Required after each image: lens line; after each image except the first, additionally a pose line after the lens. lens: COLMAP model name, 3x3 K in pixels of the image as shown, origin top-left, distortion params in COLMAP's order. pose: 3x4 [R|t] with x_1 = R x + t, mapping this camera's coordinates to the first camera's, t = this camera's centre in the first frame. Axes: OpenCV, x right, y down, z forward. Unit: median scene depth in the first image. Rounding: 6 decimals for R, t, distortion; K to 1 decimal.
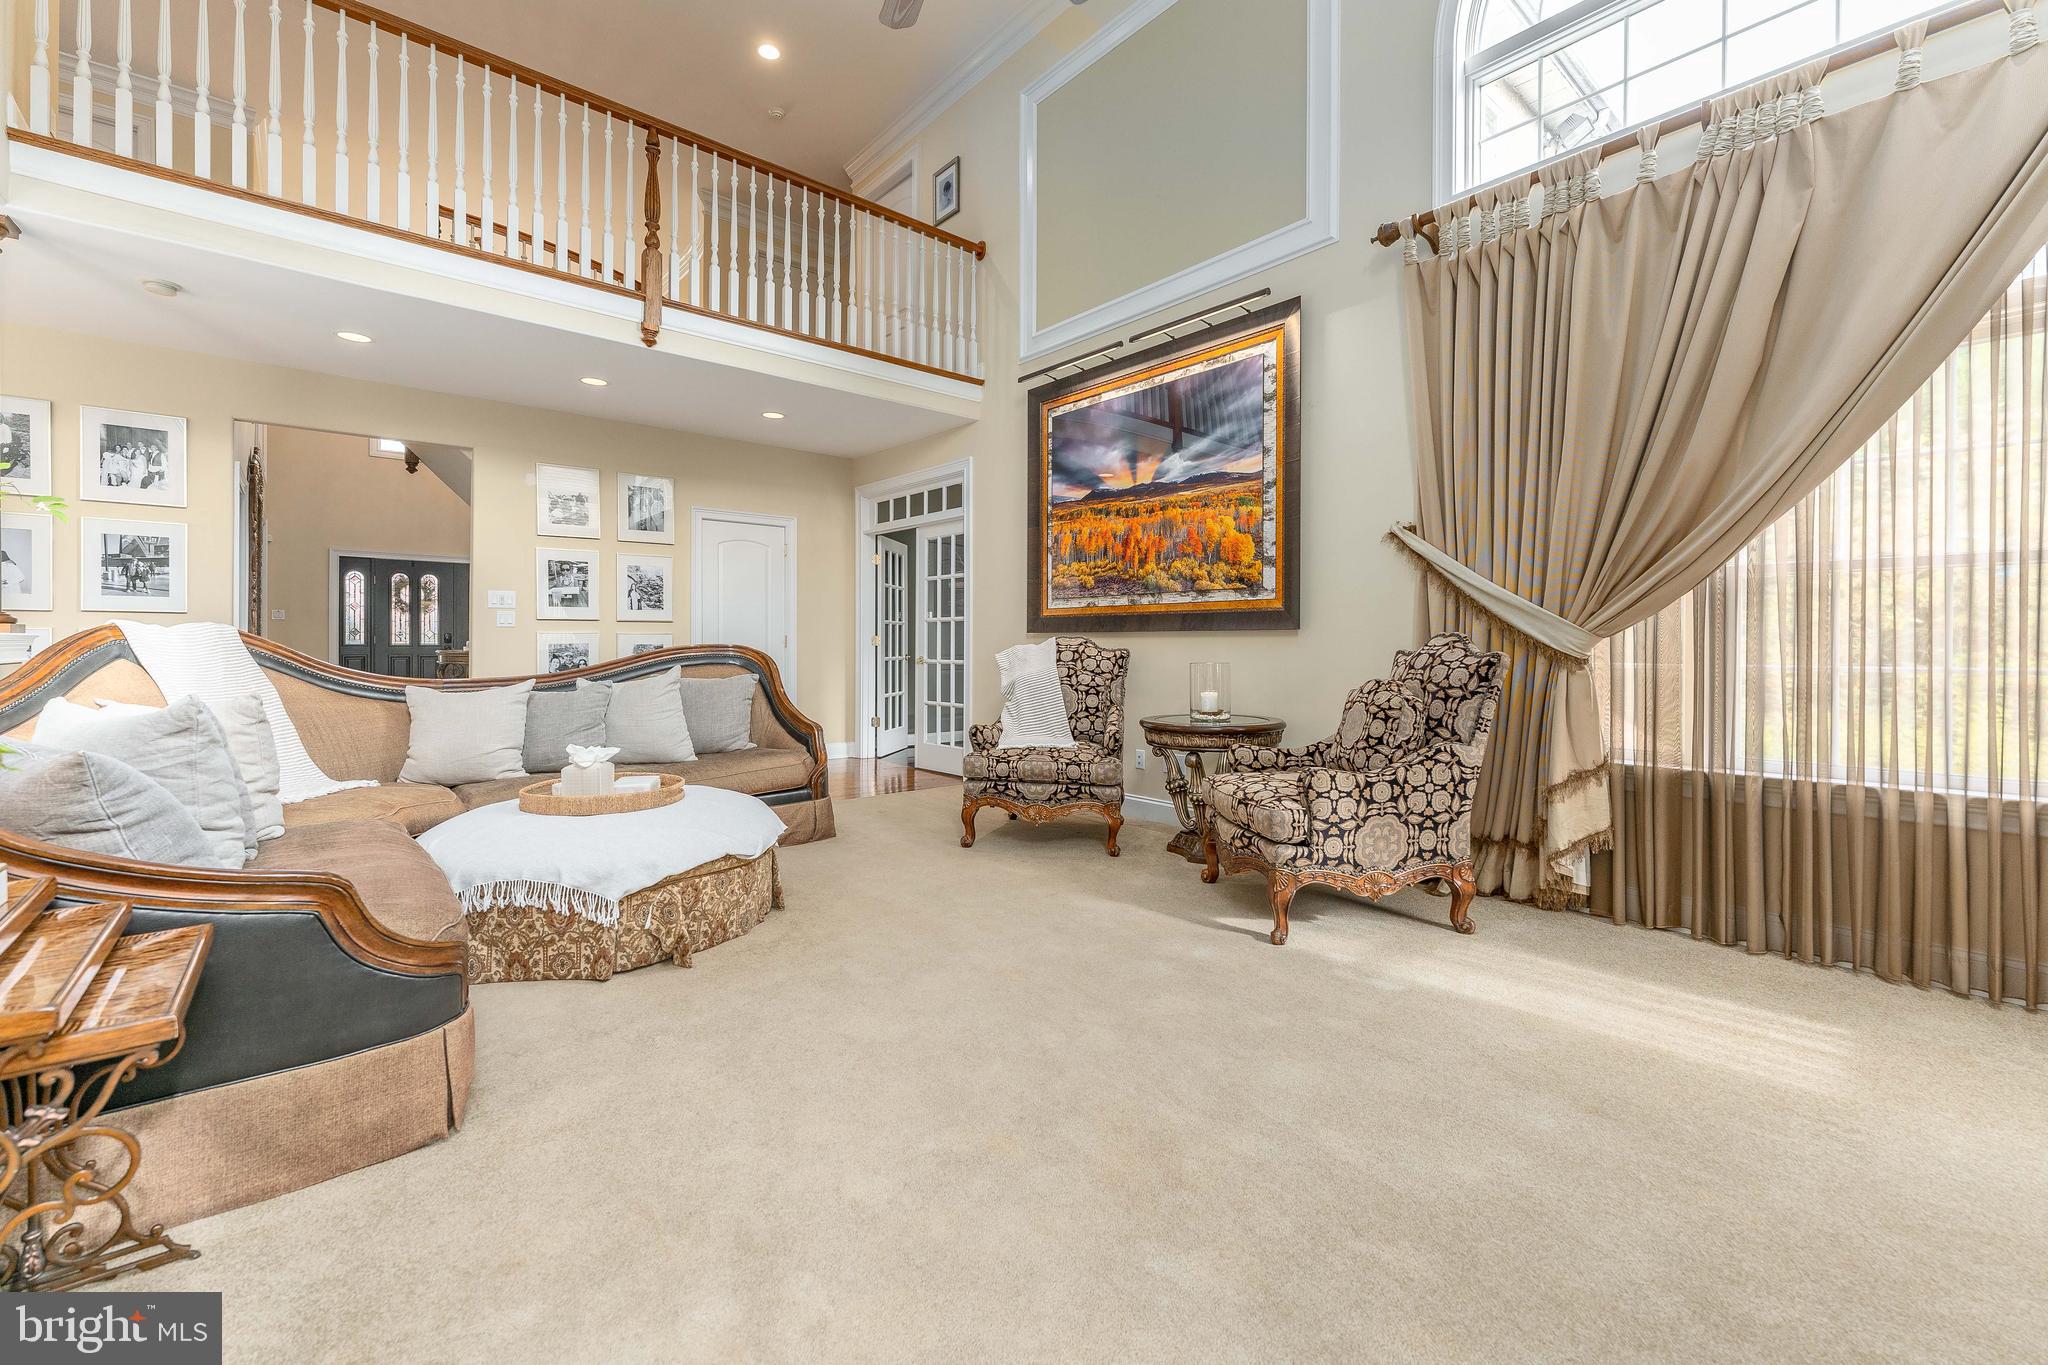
lens RADIAL K [[836.8, 0, 1025.2], [0, 836.8, 650.5], [0, 0, 1]] dist [0.002608, 0.000275]
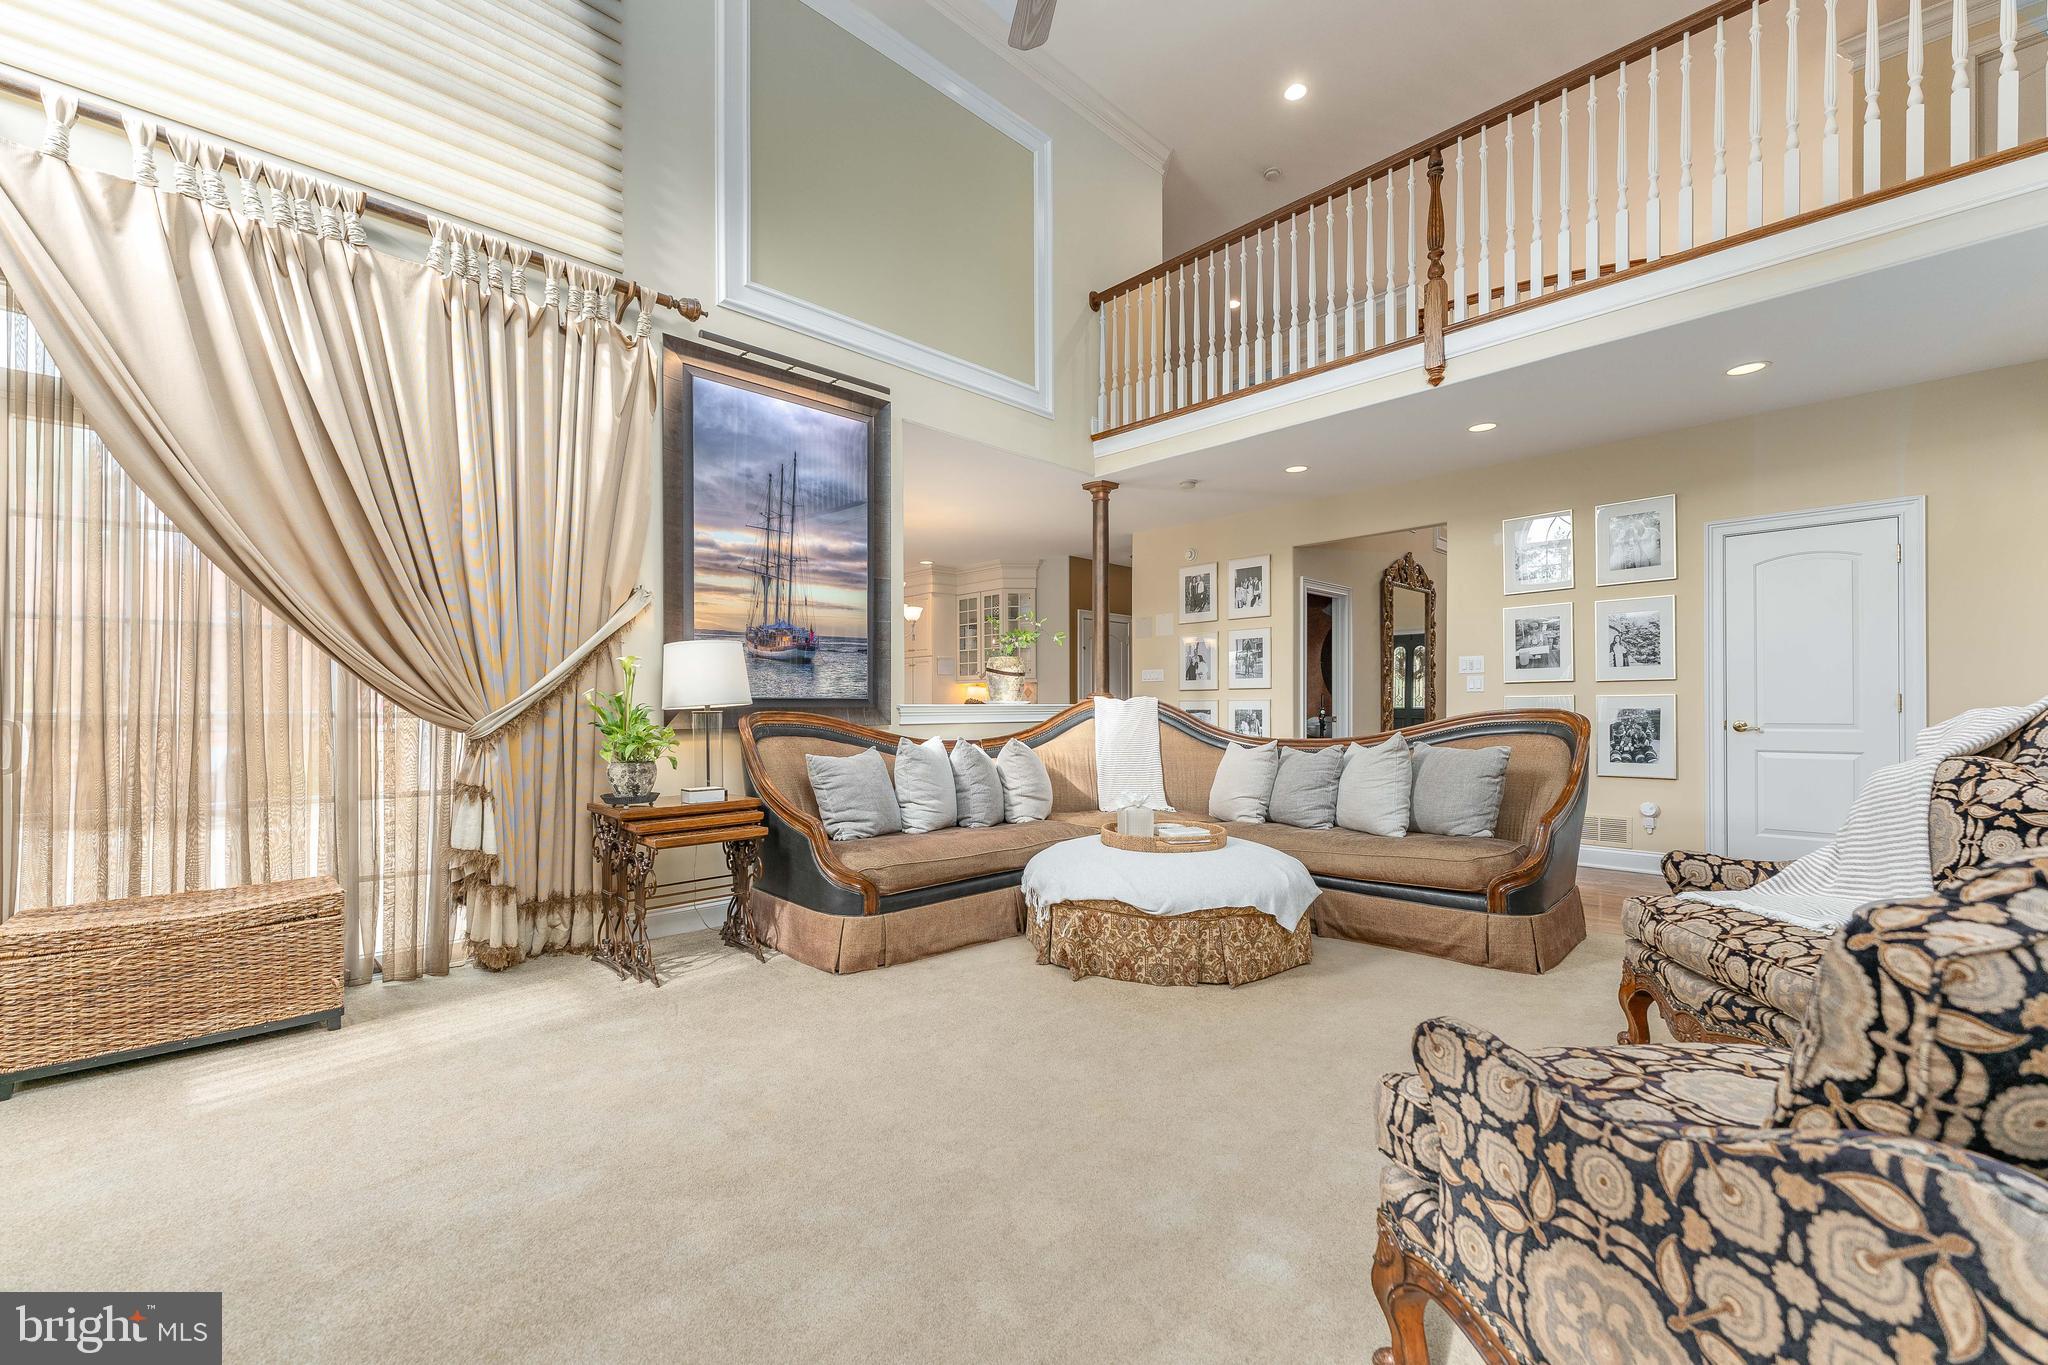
lens RADIAL K [[836.8, 0, 987.4], [0, 836.8, 709.2], [0, 0, 1]] dist [0.002608, 0.000275]
pose [[0.048439, -0.001792, -0.998825, 0.445943], [-0.003946, 0.999990, -0.001985, -0.003571], [0.998818, 0.004038, 0.048431, 0.462556]]
